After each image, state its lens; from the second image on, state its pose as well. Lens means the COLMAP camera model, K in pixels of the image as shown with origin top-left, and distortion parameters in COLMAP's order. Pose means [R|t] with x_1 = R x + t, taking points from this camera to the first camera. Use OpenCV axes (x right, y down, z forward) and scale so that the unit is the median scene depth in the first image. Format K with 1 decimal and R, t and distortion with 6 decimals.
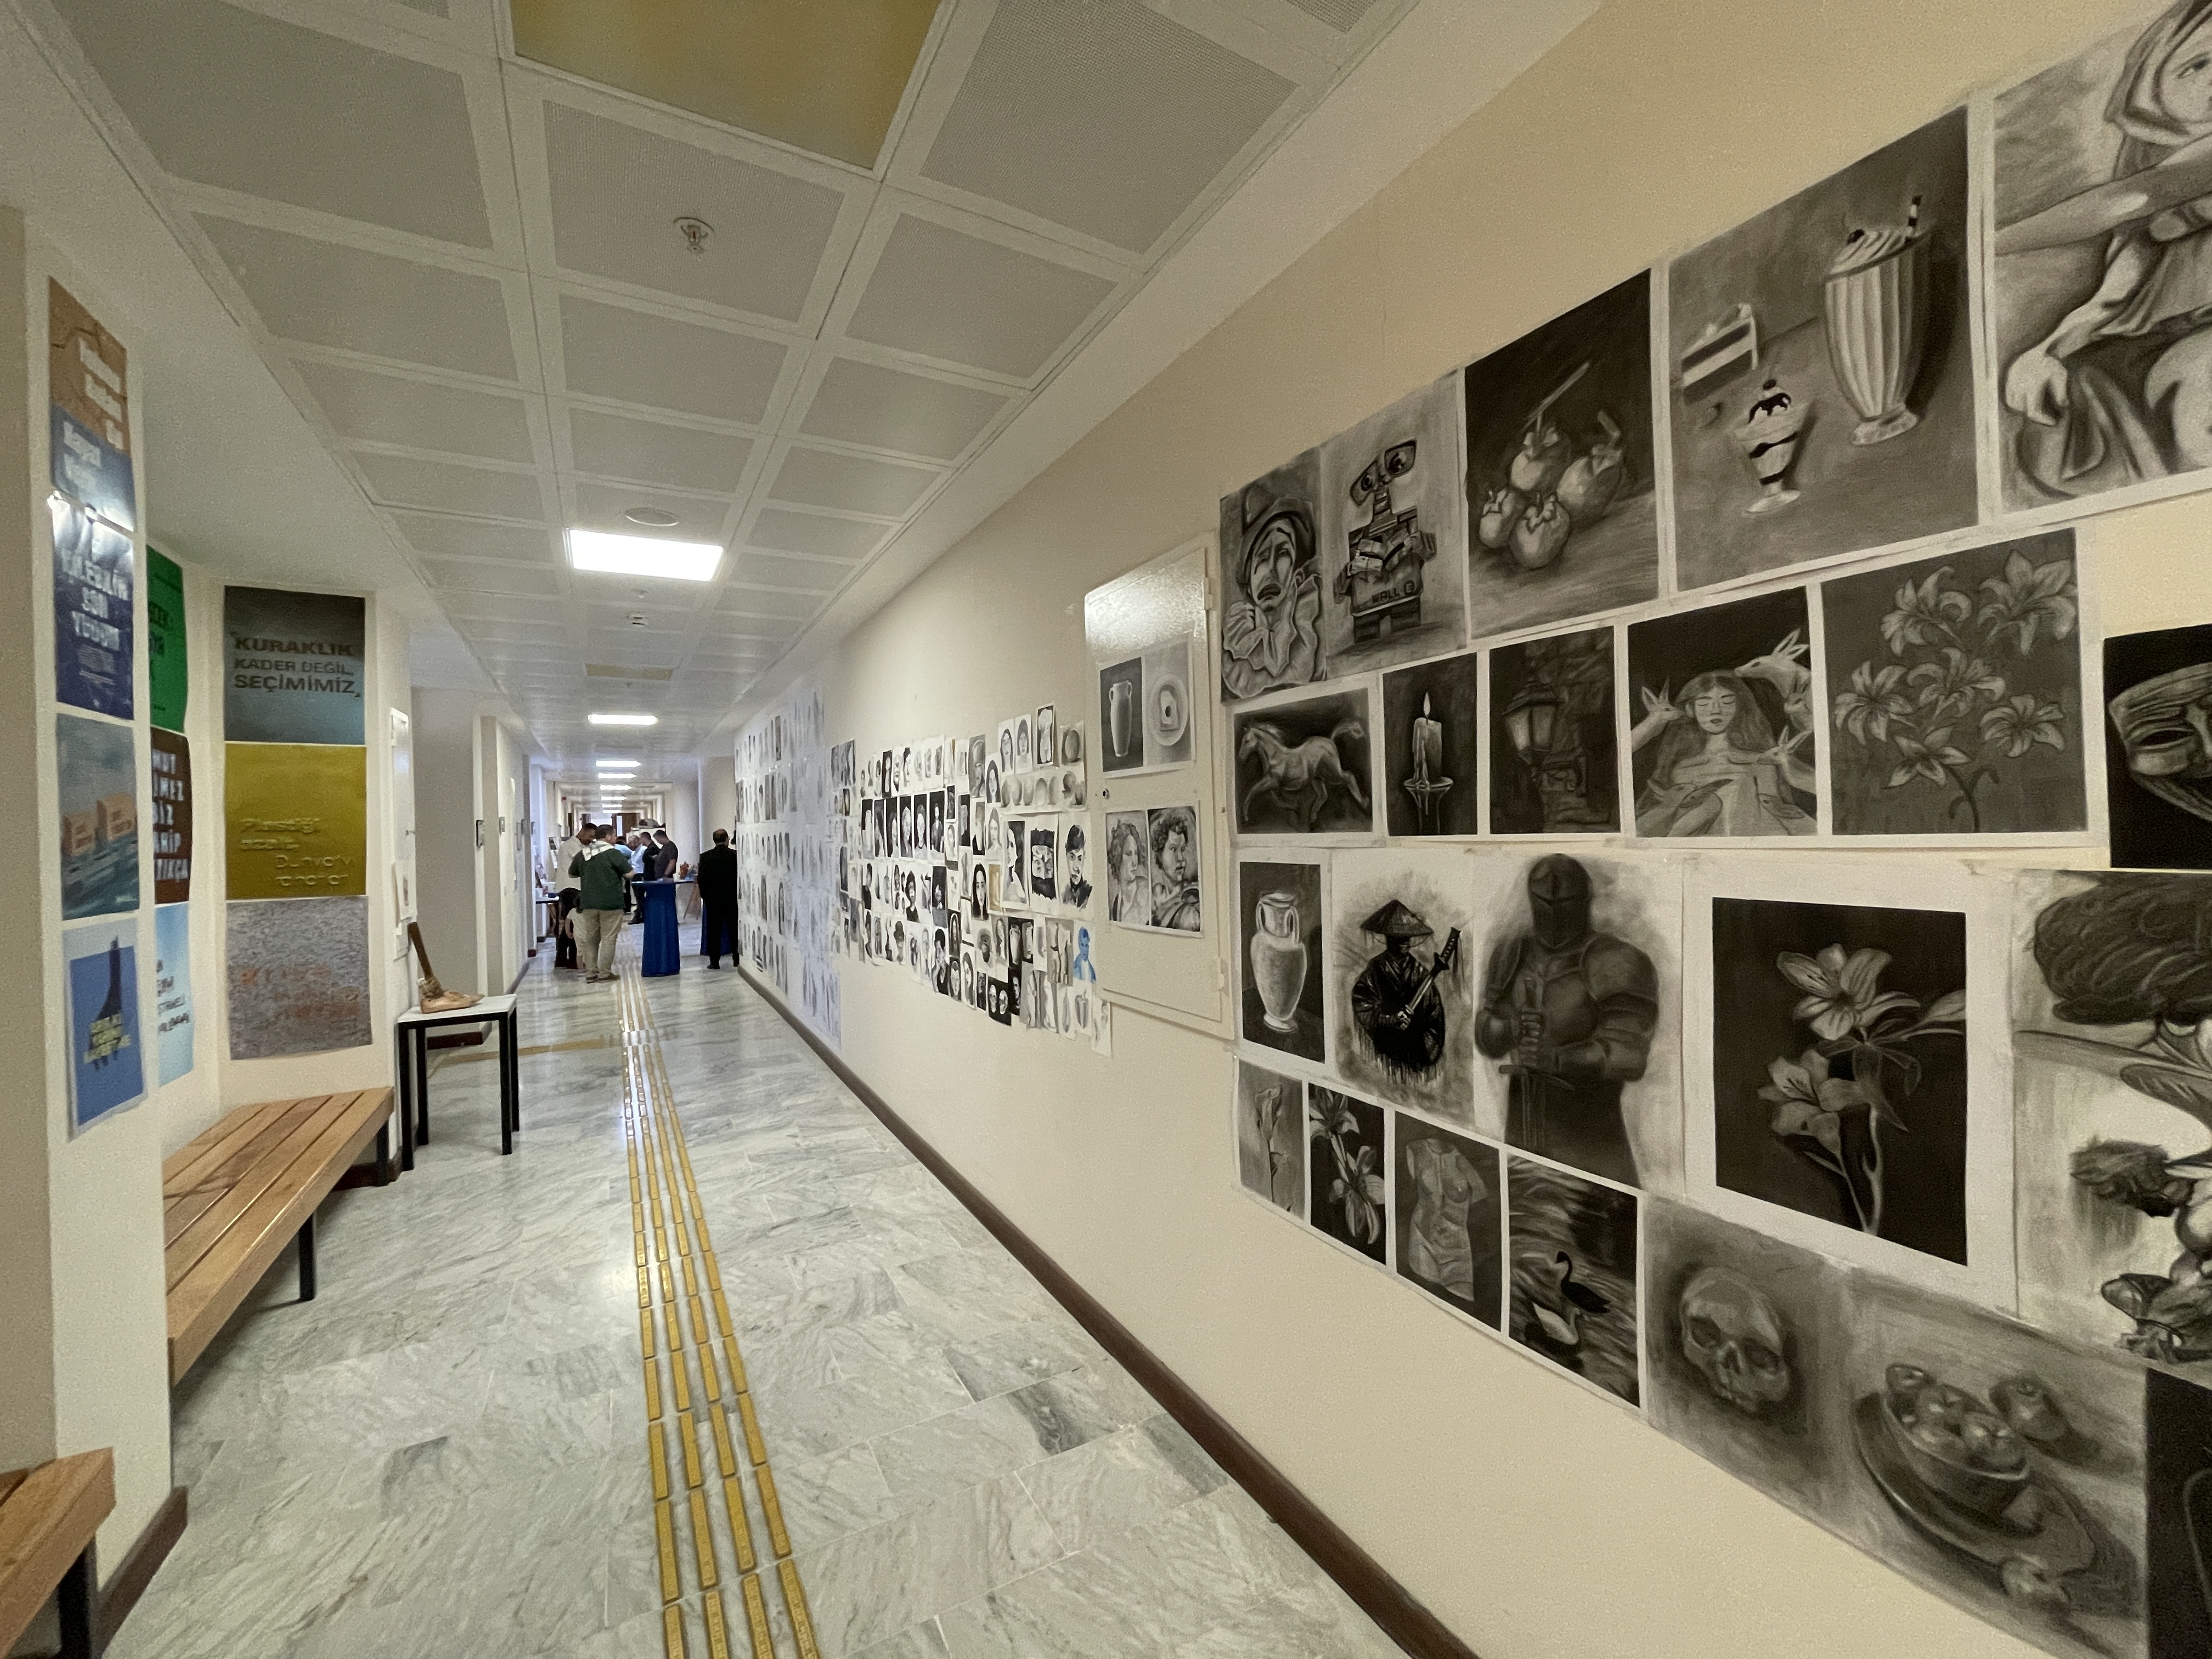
lens RADIAL K [[893.7, 0, 1104.3], [0, 893.7, 827.7], [0, 0, 1]] dist [-0.000048, 0.000066]
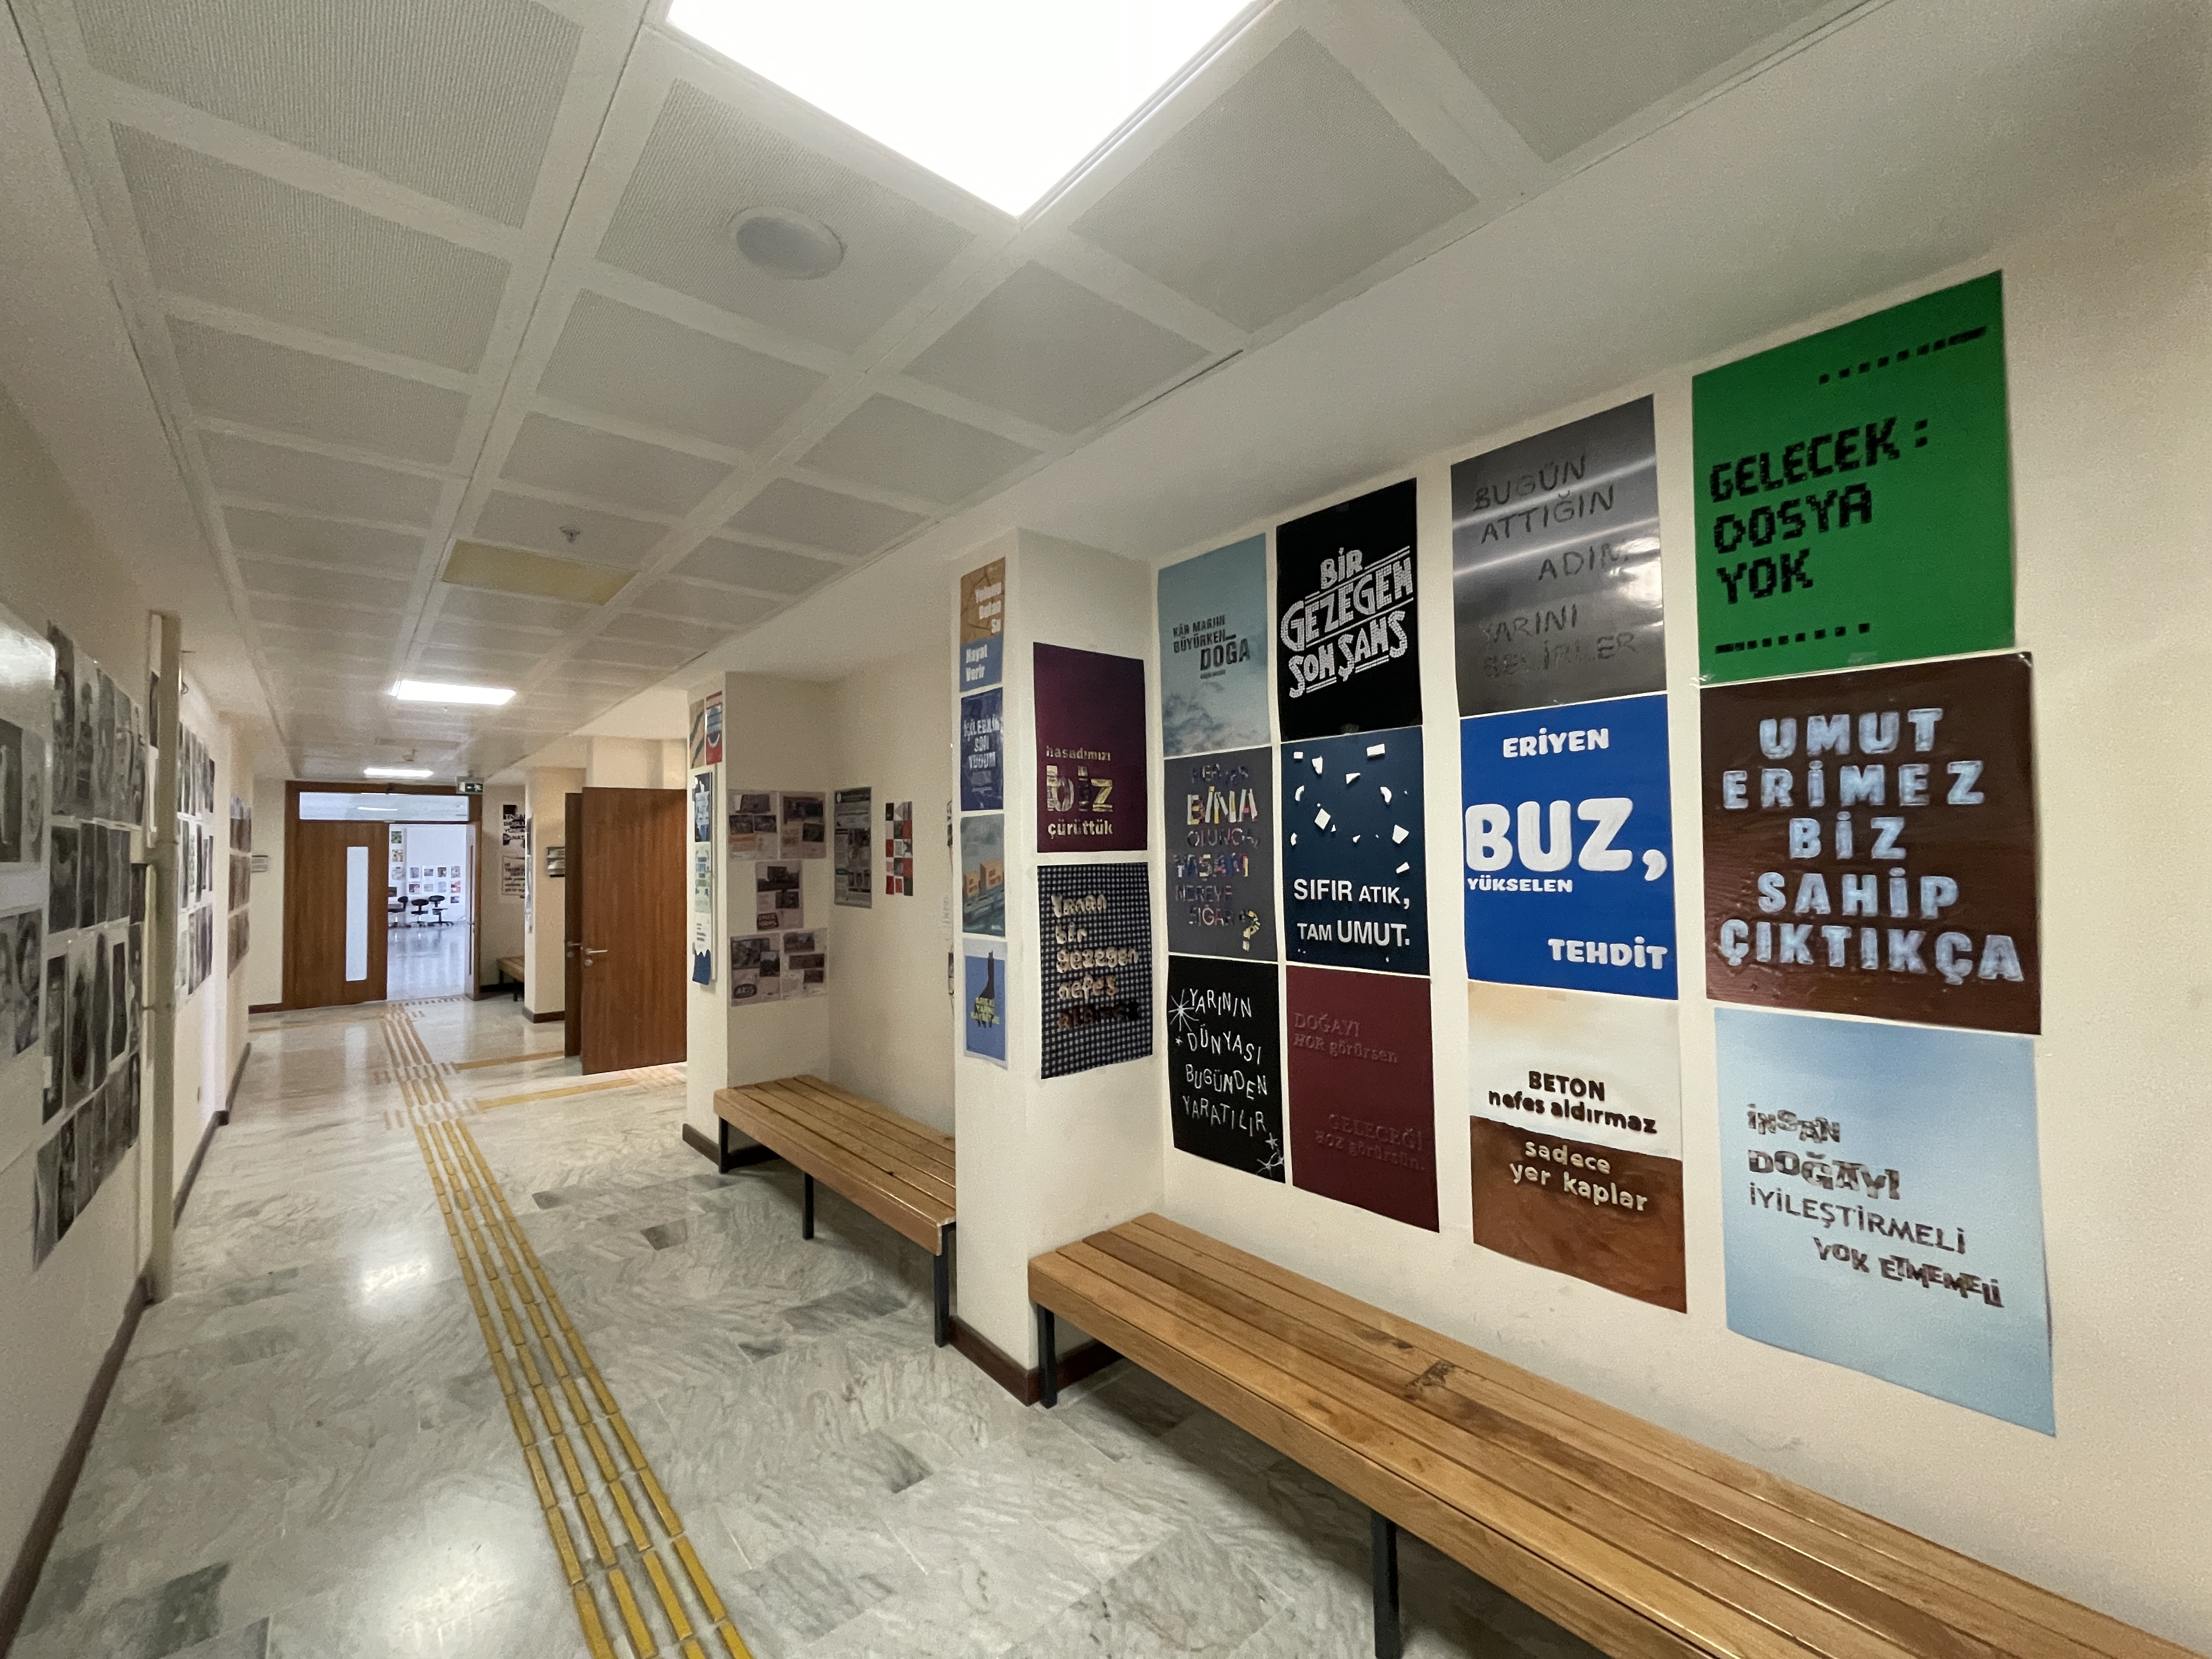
lens RADIAL K [[893.7, 0, 1108.5], [0, 893.7, 827.2], [0, 0, 1]] dist [-0.000048, 0.000066]
pose [[-0.976727, 0.031242, -0.212197, -0.863850], [0.034839, 0.999305, -0.013233, -0.059236], [0.211636, -0.020318, -0.977137, 2.281496]]
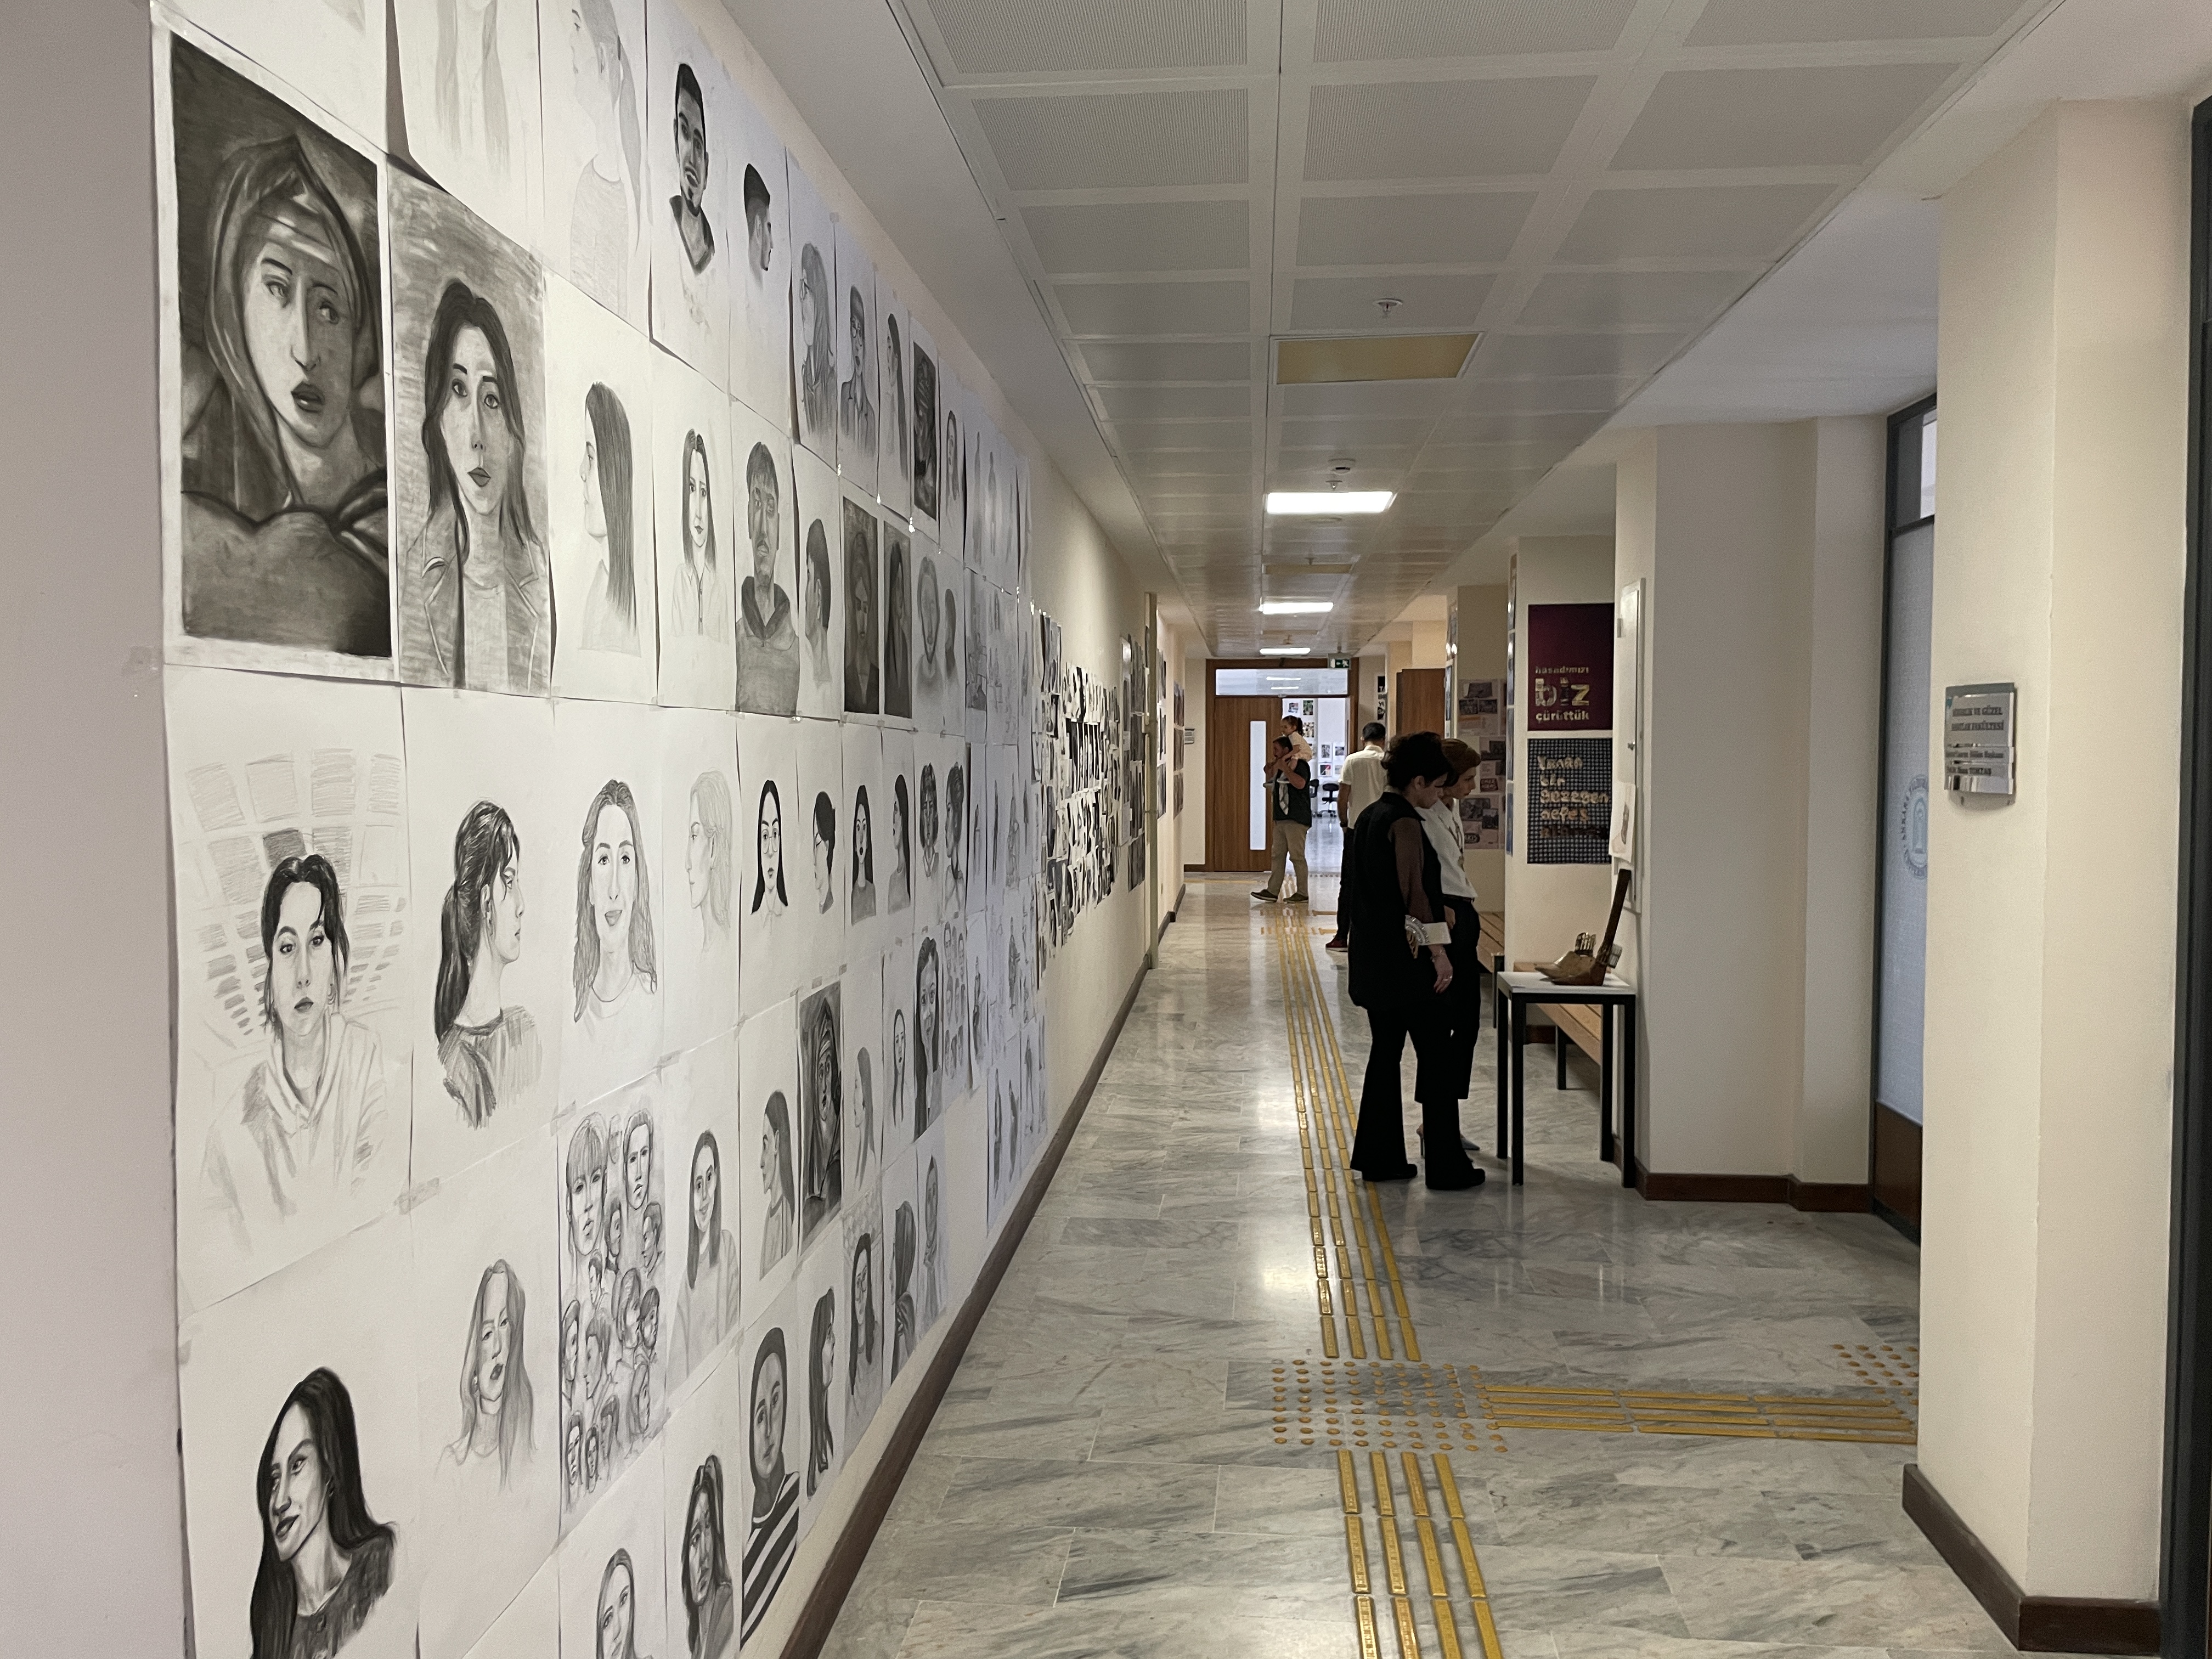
lens RADIAL K [[1696.0, 0, 1106.9], [0, 1696.0, 824.6], [0, 0, 1]] dist [0.014814, 0.004254]
pose [[-0.829214, -0.004703, 0.558912, -2.547978], [0.024717, 0.998678, 0.045075, -0.025474], [-0.558385, 0.051192, -0.828001, 5.094136]]
